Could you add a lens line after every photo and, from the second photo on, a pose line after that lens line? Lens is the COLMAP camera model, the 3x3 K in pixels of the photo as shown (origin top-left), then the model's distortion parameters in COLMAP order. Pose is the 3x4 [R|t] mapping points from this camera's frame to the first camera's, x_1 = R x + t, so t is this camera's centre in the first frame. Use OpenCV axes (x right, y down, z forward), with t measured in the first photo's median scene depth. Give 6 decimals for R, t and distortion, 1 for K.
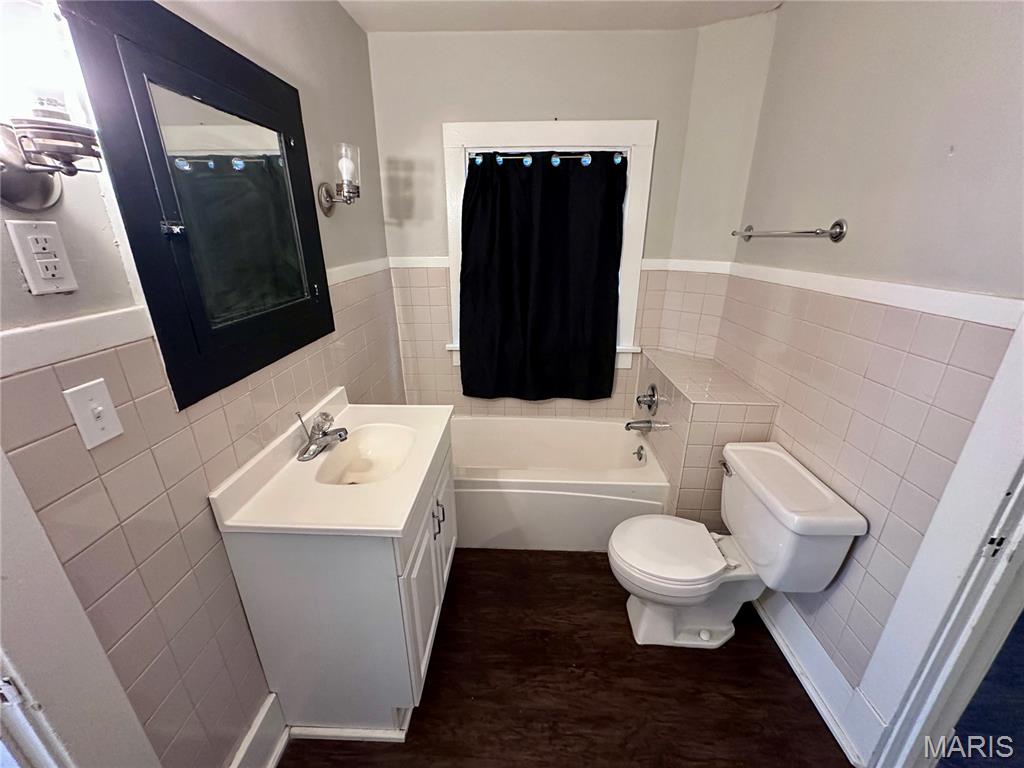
lens RADIAL K [[408.5, 0, 511.1], [0, 408.5, 384.5], [0, 0, 1]] dist [-0.004000, 0.000472]
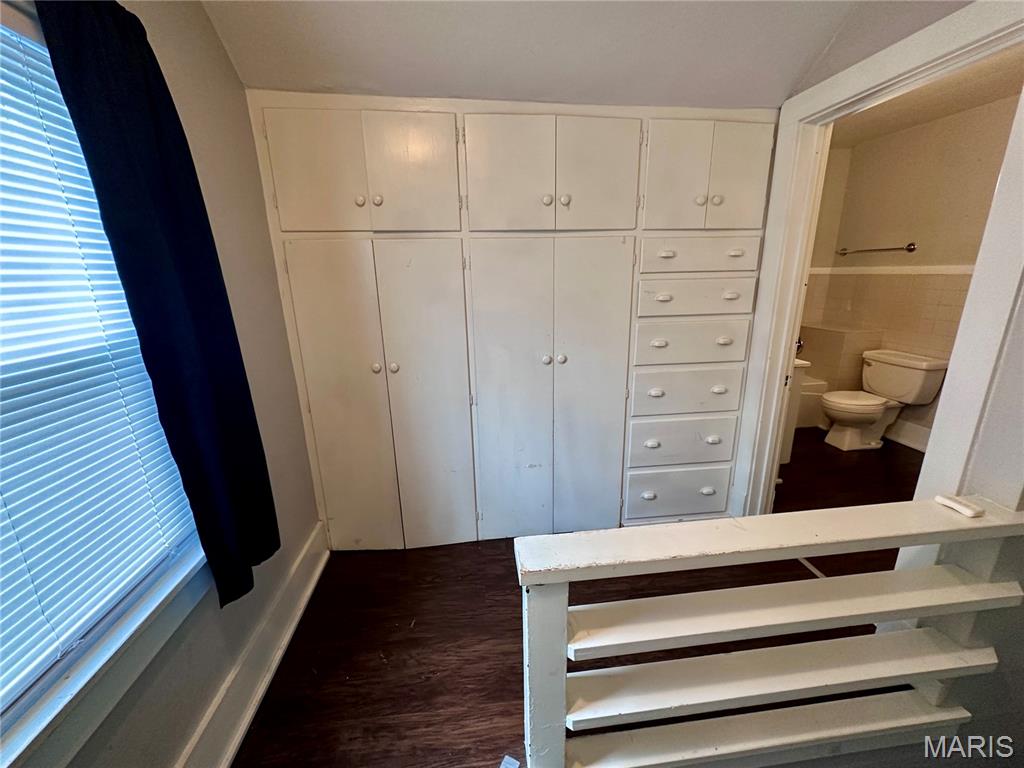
lens RADIAL K [[408.5, 0, 514.2], [0, 408.5, 384.4], [0, 0, 1]] dist [-0.004000, 0.000472]
pose [[0.987369, -0.065740, 0.144156, -1.513852], [0.077942, 0.993687, -0.080694, 0.340901], [-0.137941, 0.090910, 0.986259, -0.751241]]
